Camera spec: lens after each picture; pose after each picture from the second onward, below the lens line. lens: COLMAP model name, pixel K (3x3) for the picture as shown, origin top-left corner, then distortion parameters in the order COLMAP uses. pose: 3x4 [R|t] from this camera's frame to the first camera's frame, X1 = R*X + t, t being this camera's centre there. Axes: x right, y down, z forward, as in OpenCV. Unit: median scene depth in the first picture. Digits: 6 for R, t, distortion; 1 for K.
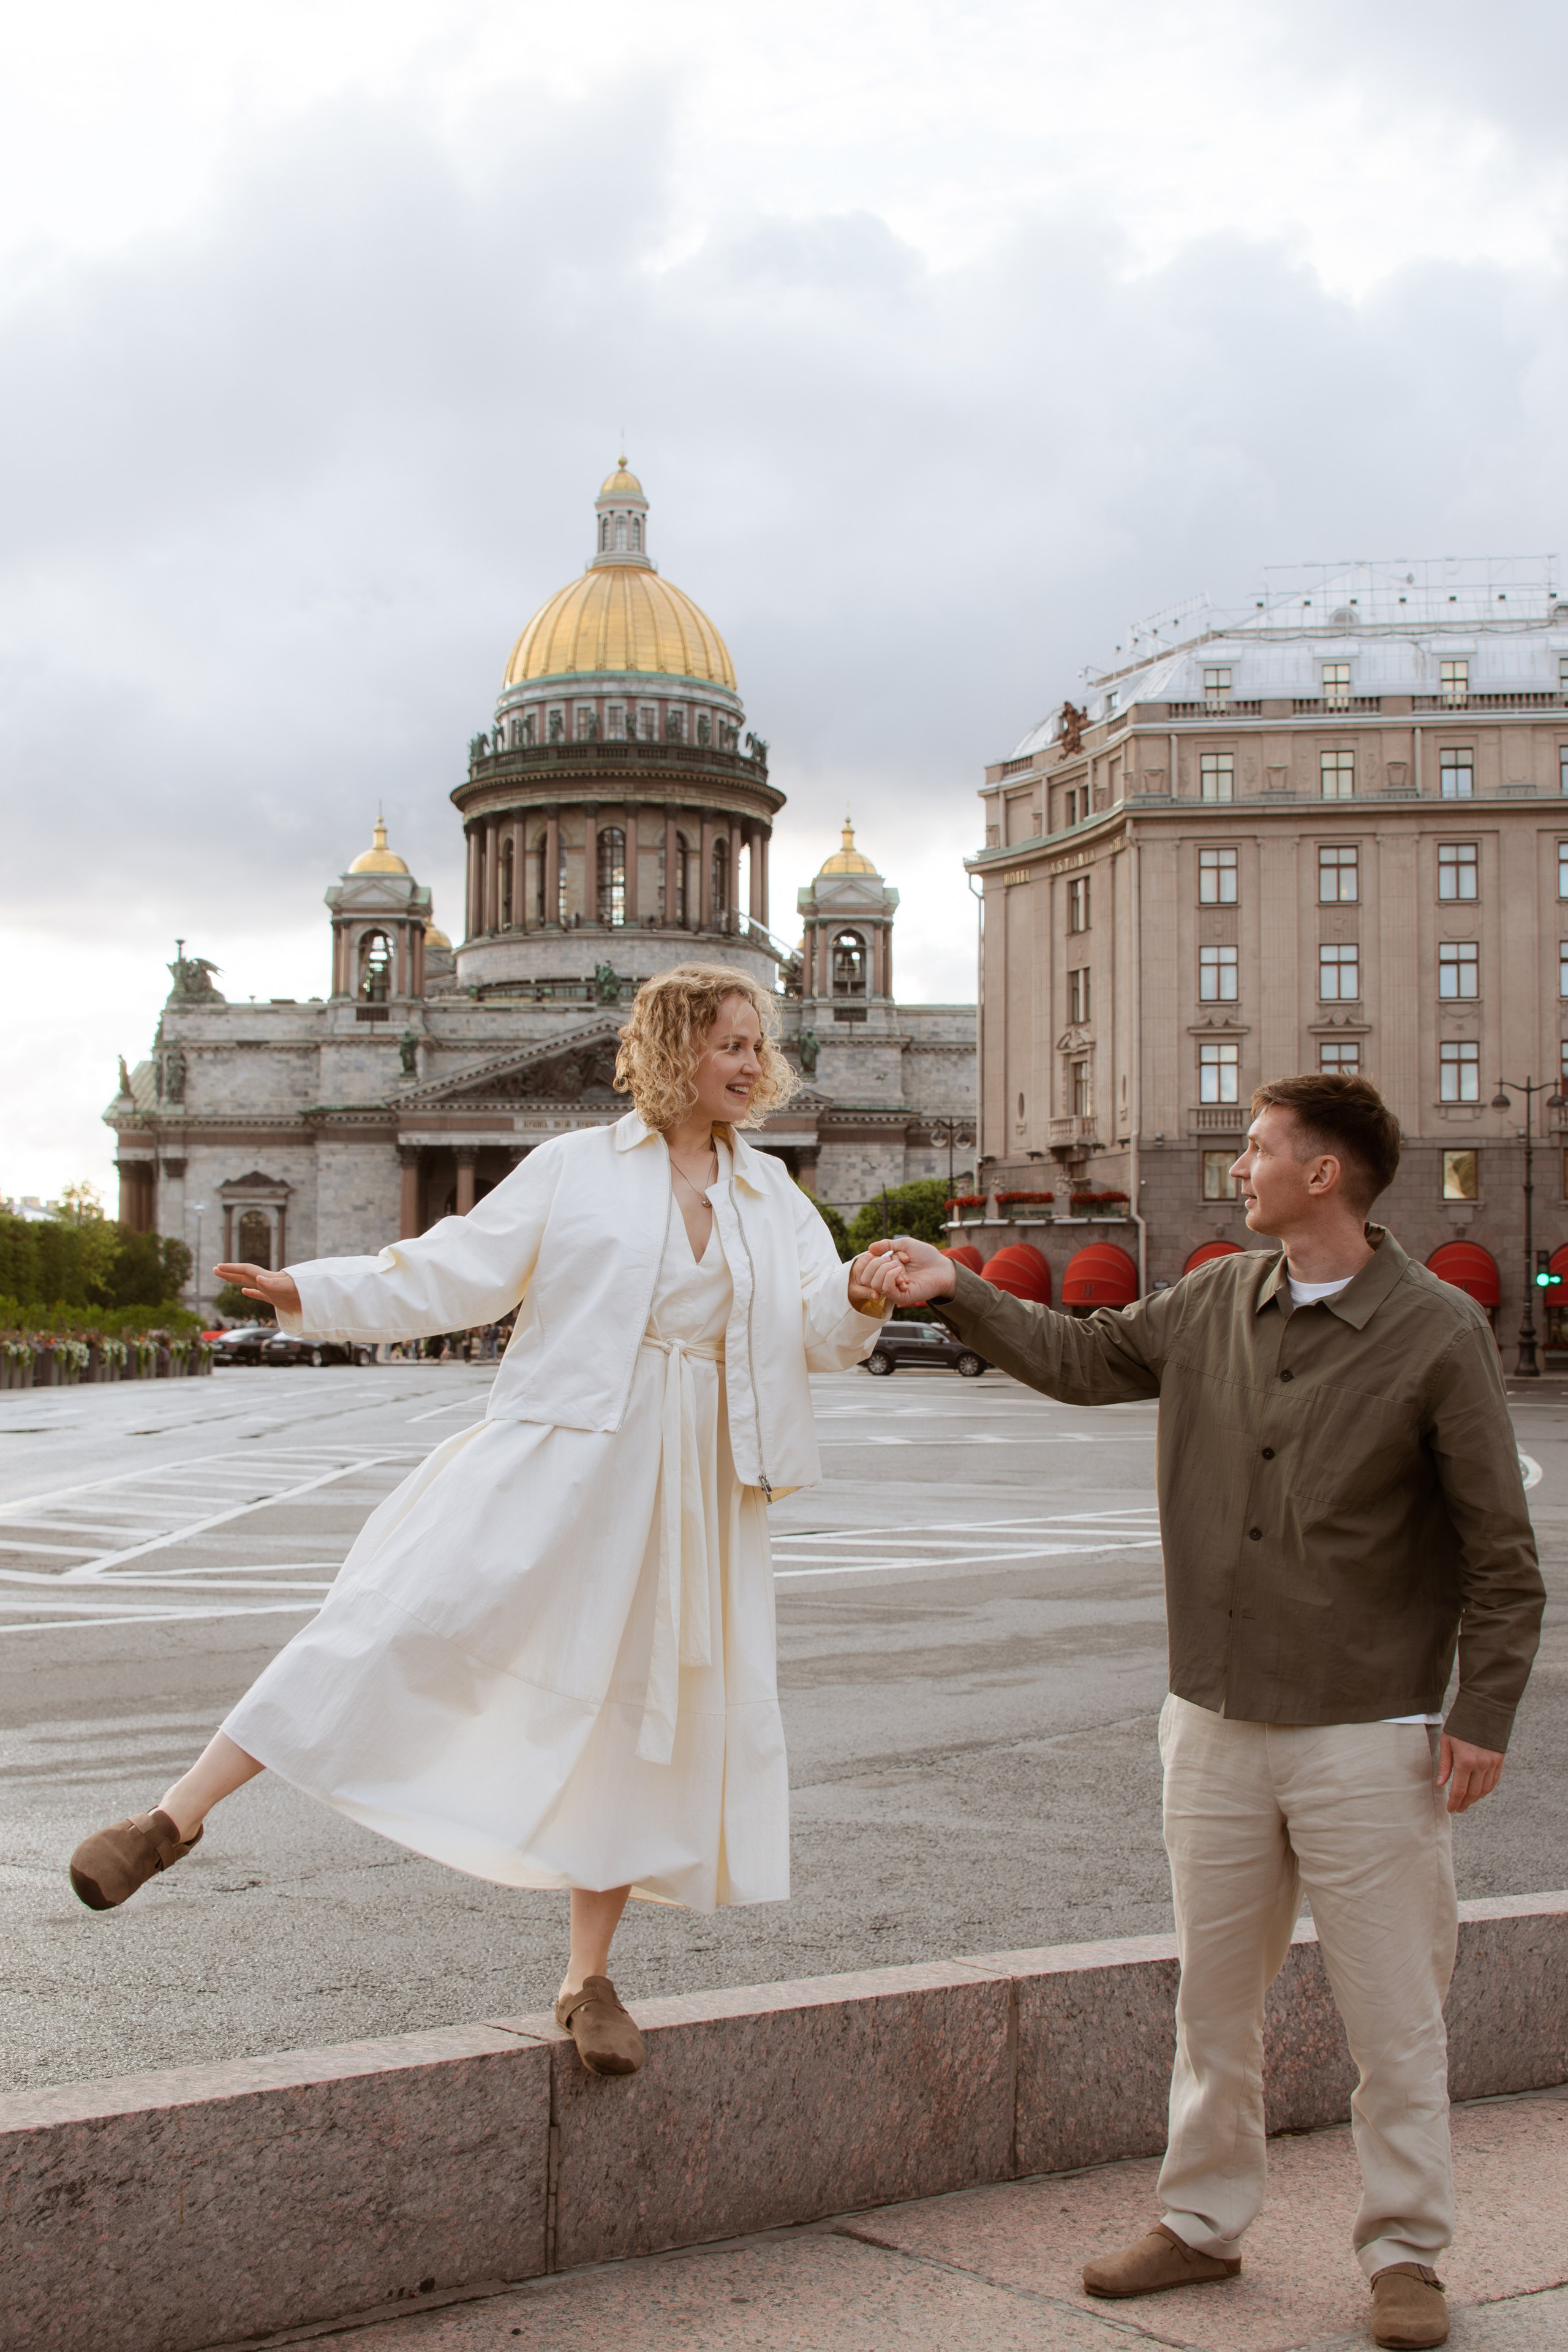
lens RADIAL K [[2913.8, 0, 758.2], [0, 2913.8, 1219.1], [0, 0, 1]] dist [-0.124934, 0.006342]
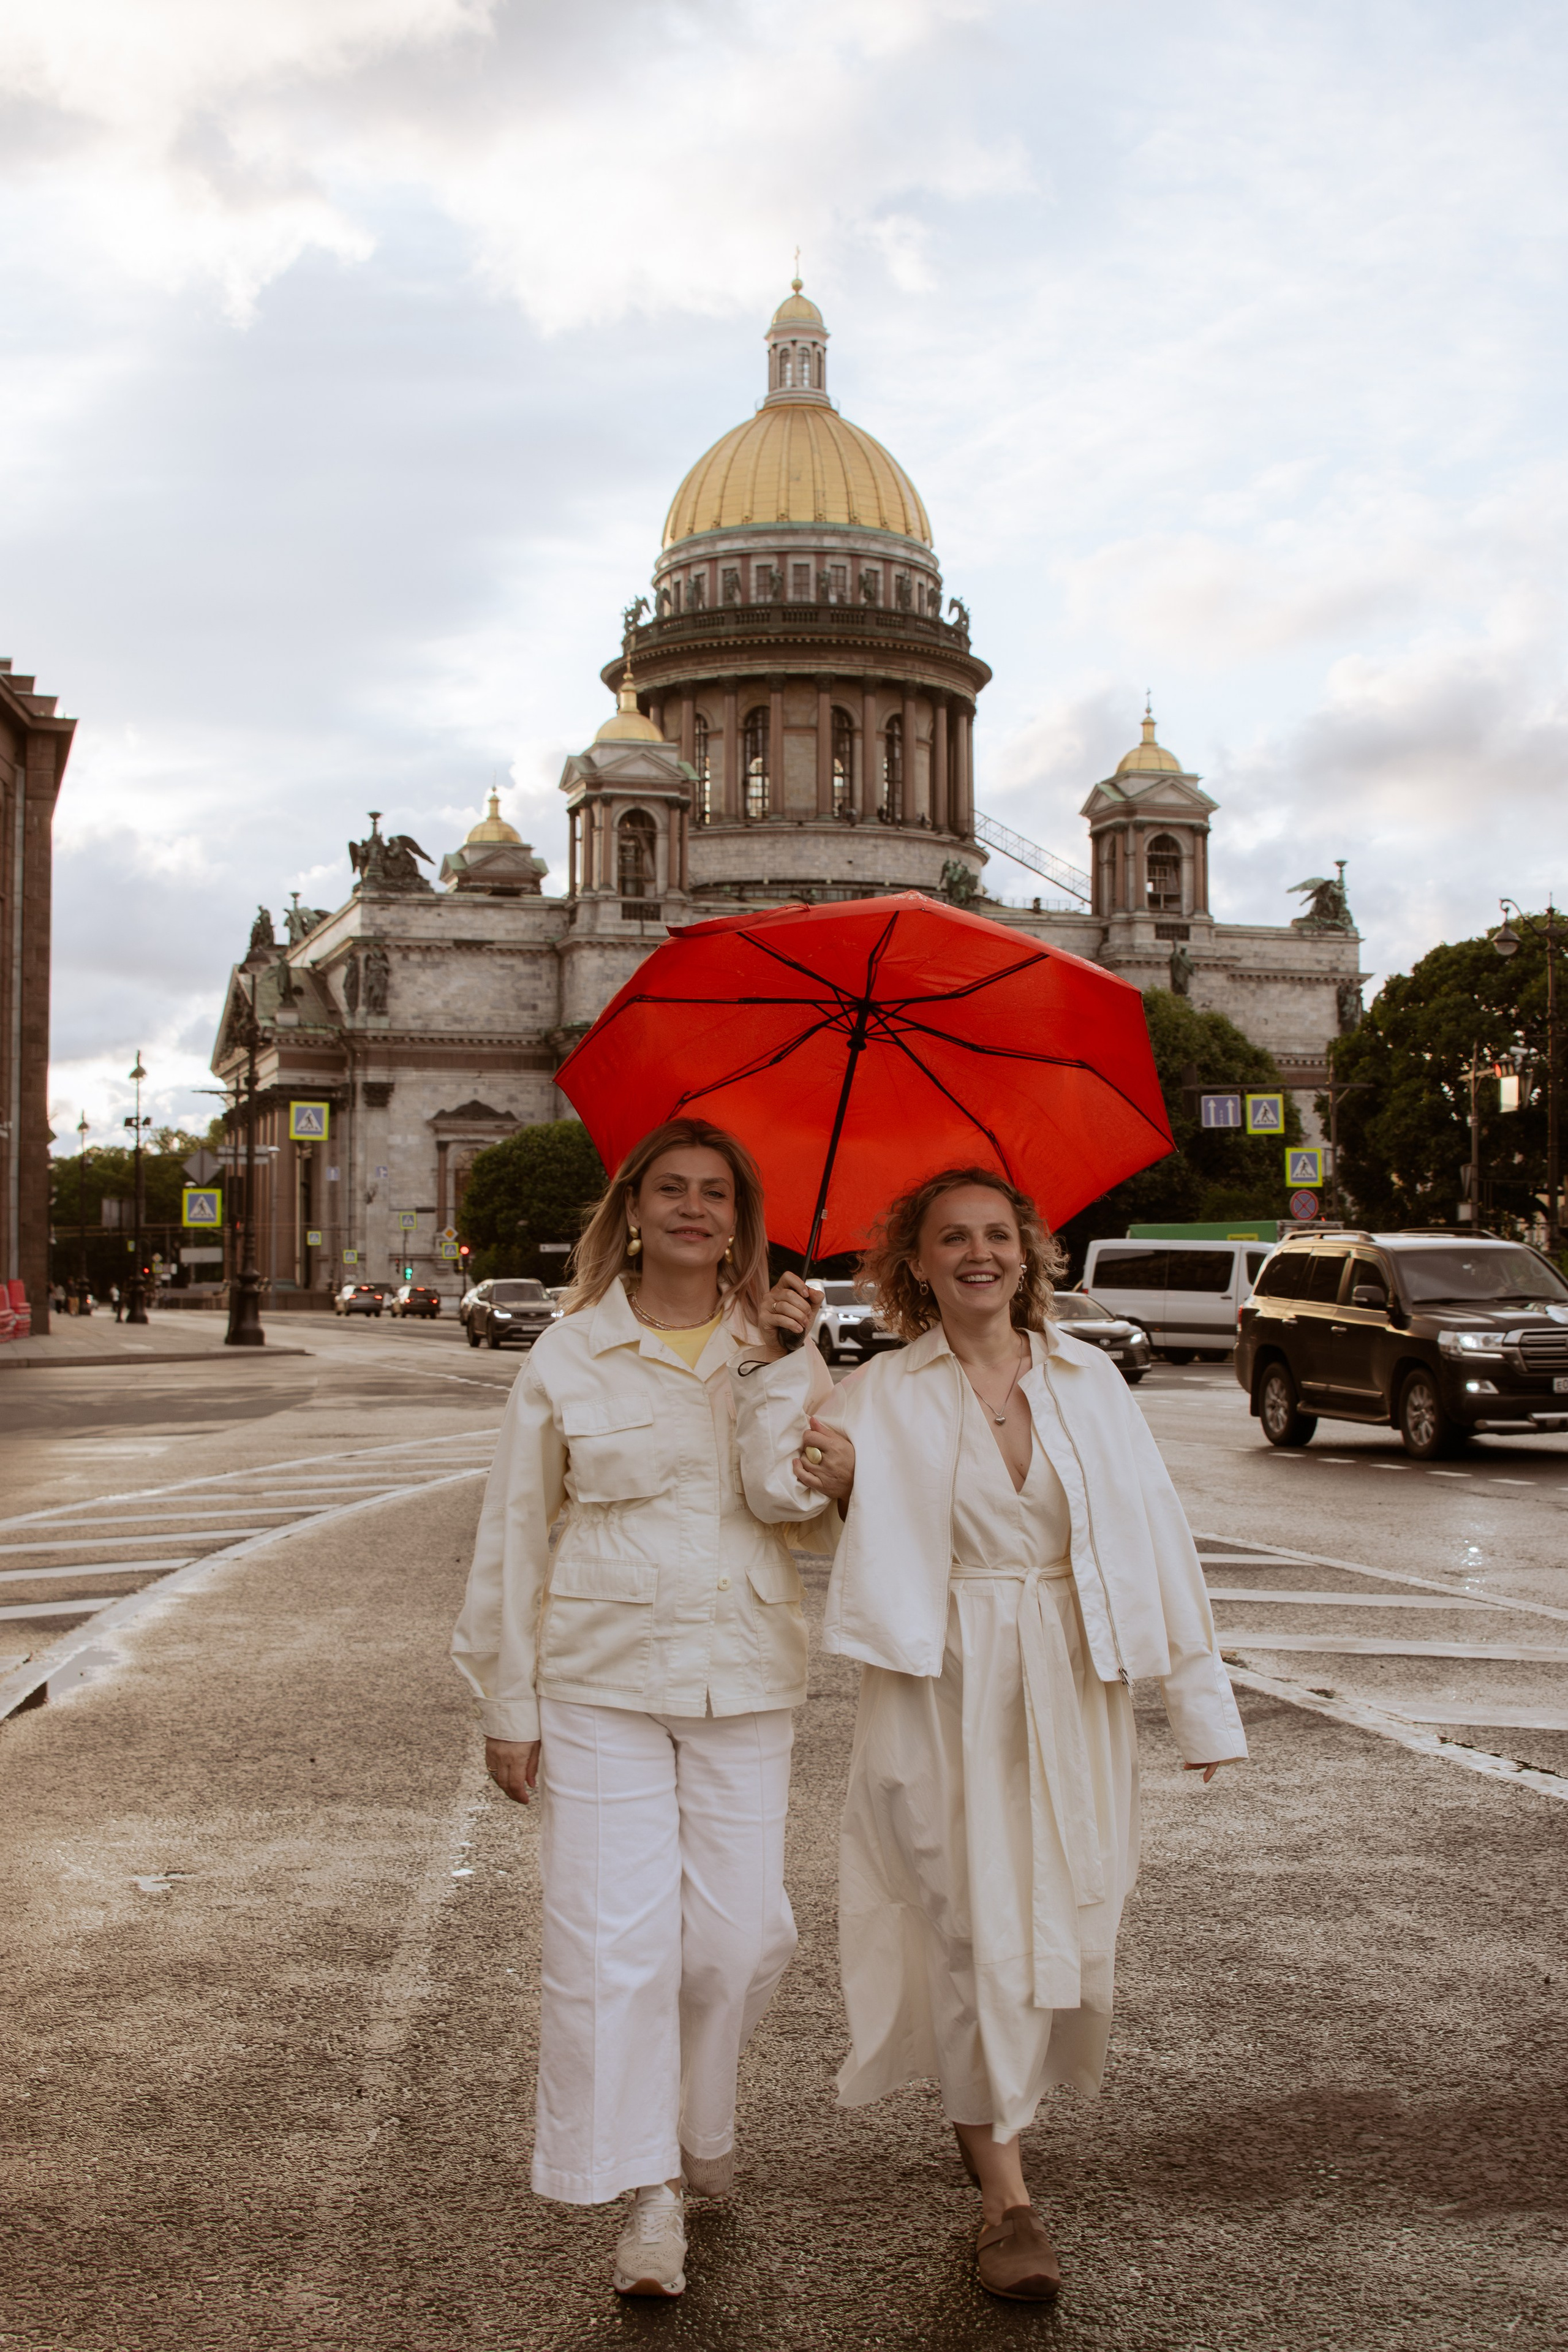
lens RADIAL K [[2828.1, 0, 747.8], [0, 2828.1, 1233.2], [0, 0, 1]] dist [-0.124605, 0.004432]
pose [[0.964503, 0.003656, 0.264048, -0.315442], [-0.009142, 0.999767, 0.019550, 0.004583], [-0.263915, -0.021270, 0.964311, 0.220948]]
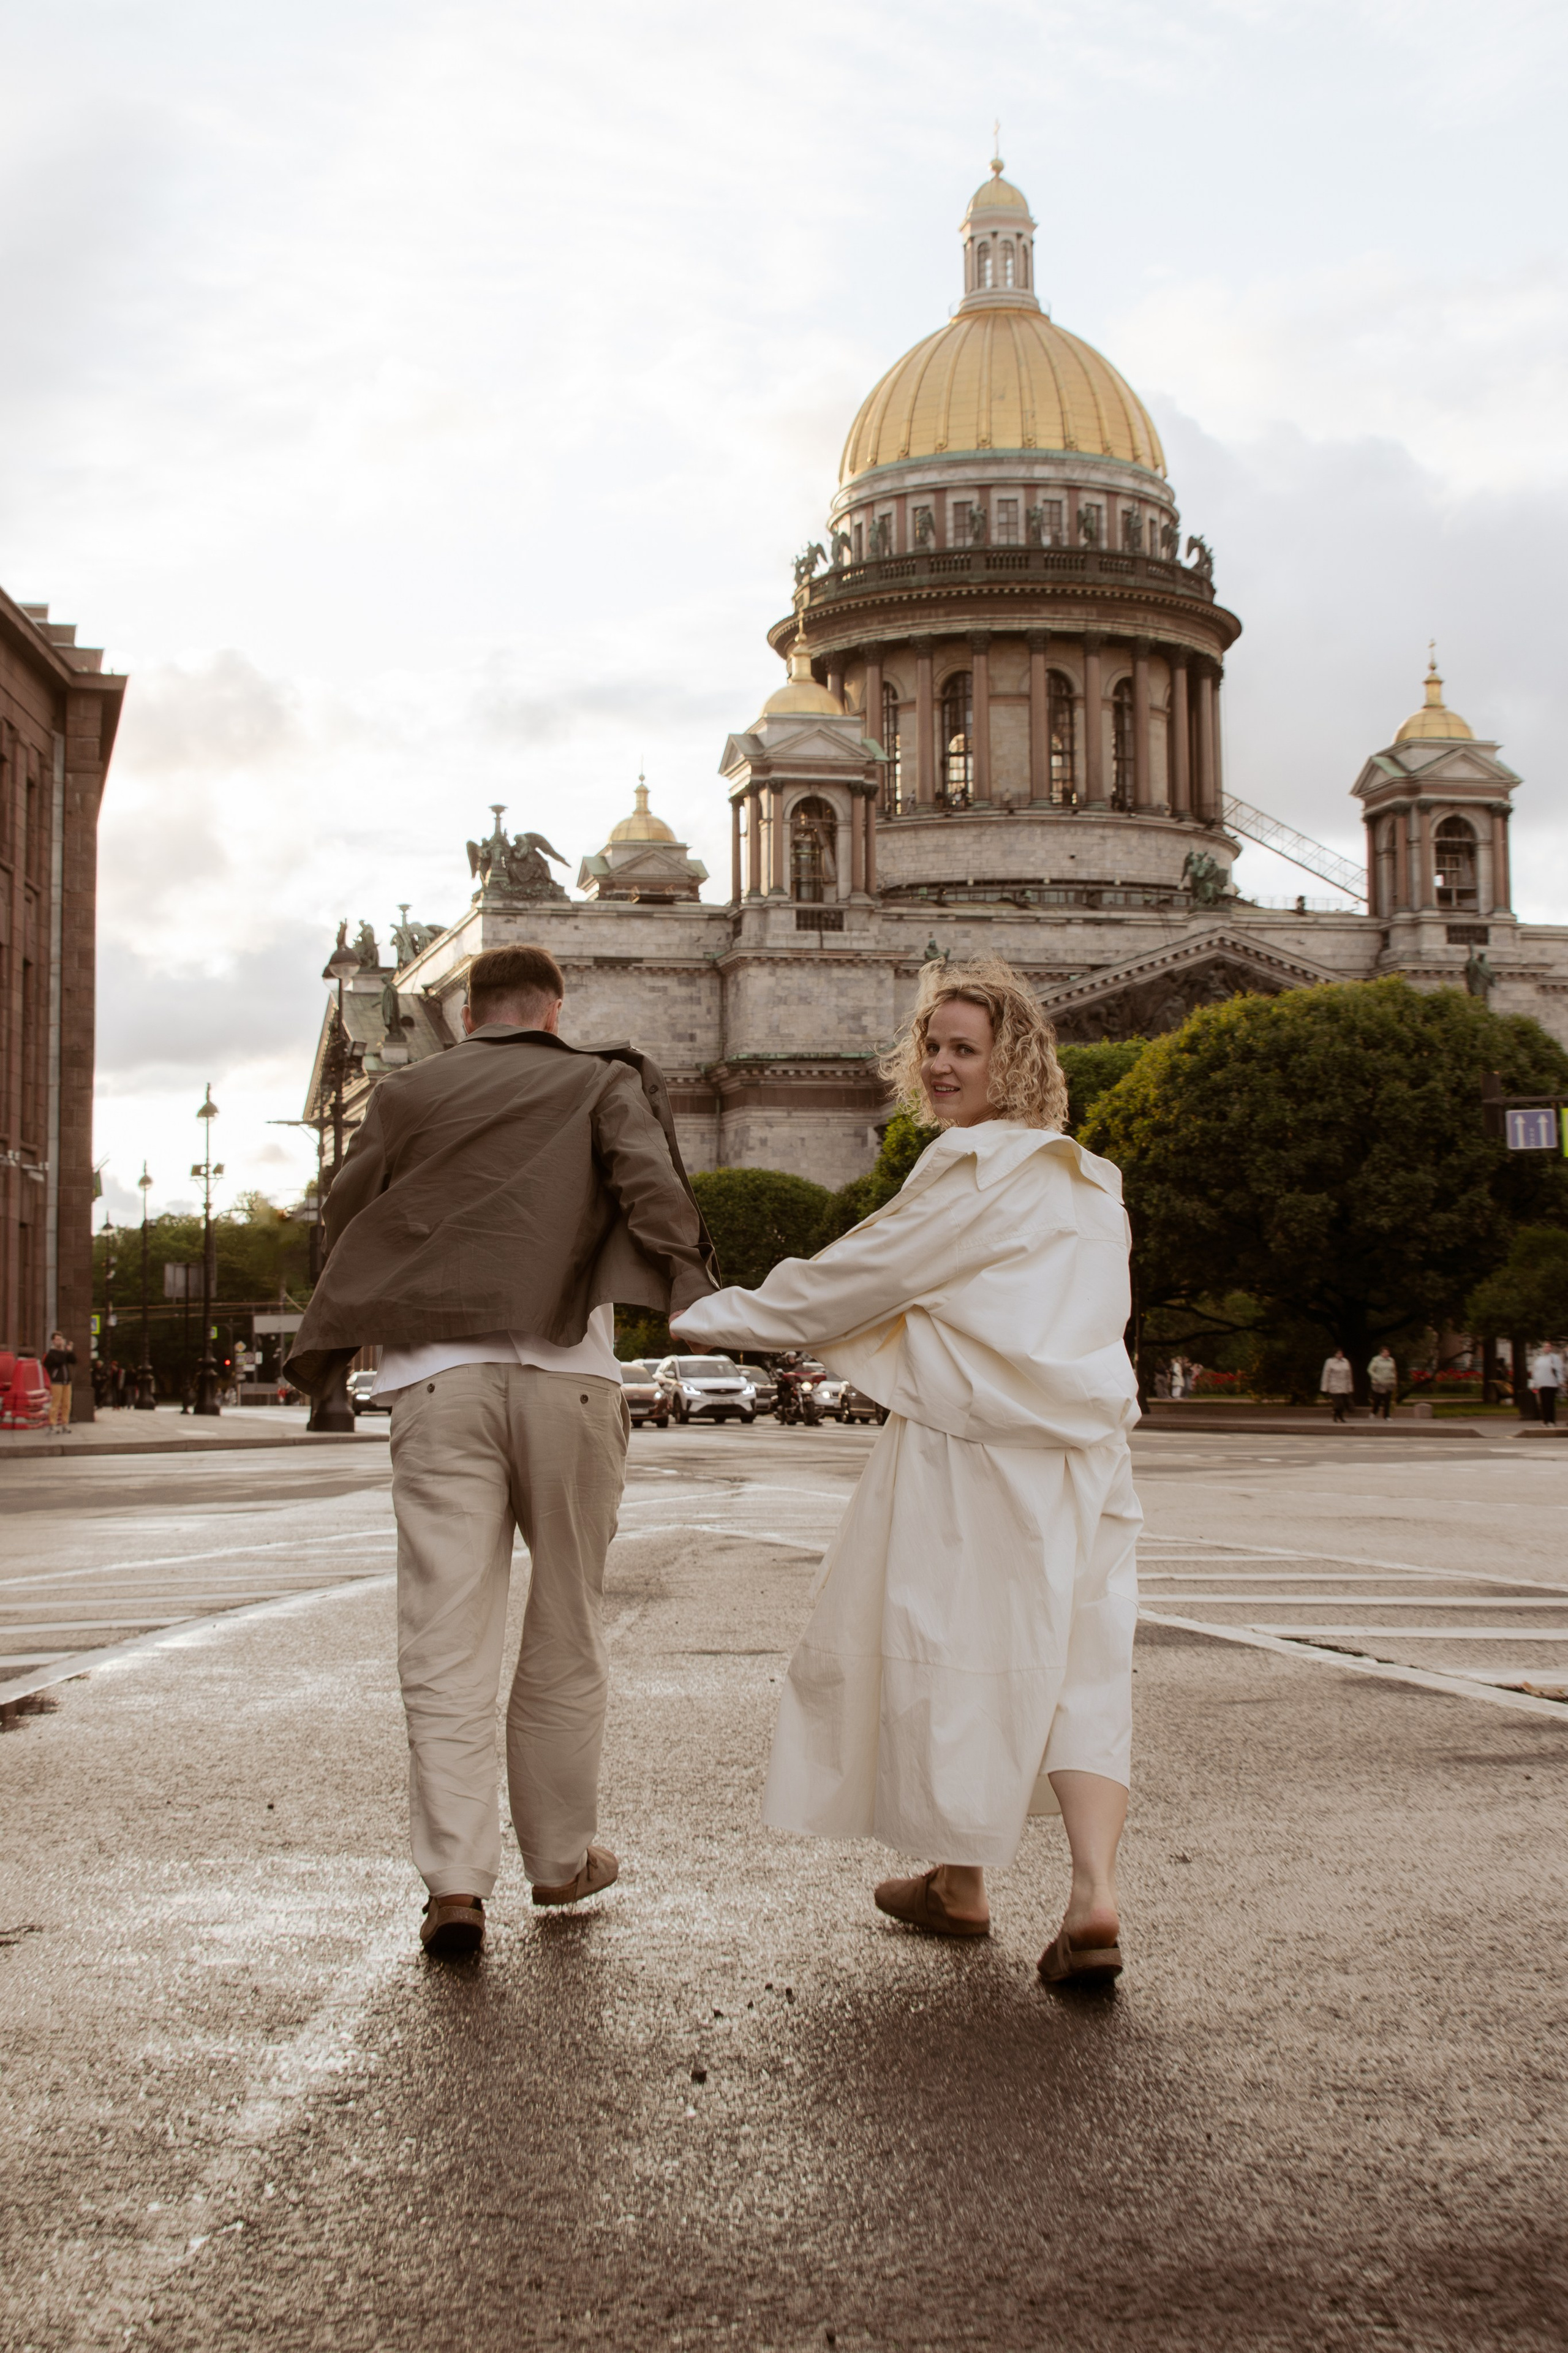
lens RADIAL K [[3420.4, 0, 756.2], [0, 3420.4, 1103.0], [0, 0, 1]] dist [-0.091736, -0.022951]
pose [[0.978275, 0.007322, 0.207180, -0.313920], [0.001567, 0.999086, -0.042712, 0.006402], [-0.207304, 0.042109, 0.977370, 0.224128]]
